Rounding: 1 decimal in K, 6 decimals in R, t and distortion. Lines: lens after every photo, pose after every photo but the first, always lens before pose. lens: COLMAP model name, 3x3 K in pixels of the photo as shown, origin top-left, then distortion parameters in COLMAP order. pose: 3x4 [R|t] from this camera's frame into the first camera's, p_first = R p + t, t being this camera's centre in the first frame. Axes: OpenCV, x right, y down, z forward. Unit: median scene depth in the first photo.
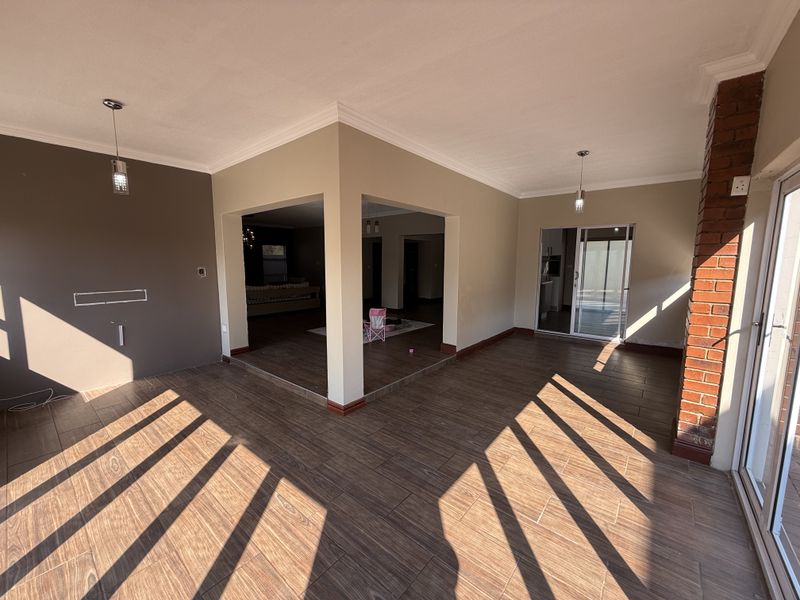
lens RADIAL K [[319.2, 0, 401.2], [0, 319.2, 298.9], [0, 0, 1]] dist [0.000299, 0.000227]
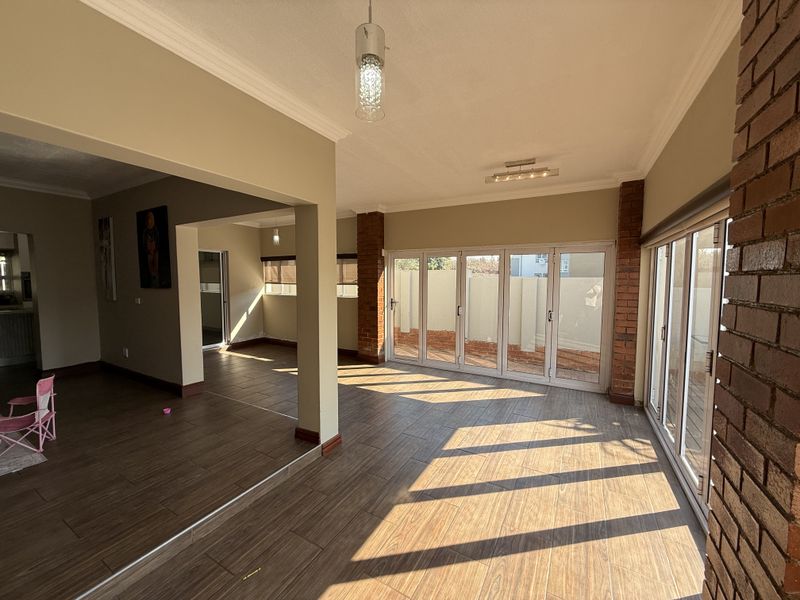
lens RADIAL K [[319.2, 0, 394.0], [0, 319.2, 300.9], [0, 0, 1]] dist [0.000299, 0.000227]
pose [[-0.151920, -0.069935, 0.985915, -1.491140], [0.116715, 0.989245, 0.088156, -0.161950], [-0.981477, 0.128464, -0.142124, 1.231403]]
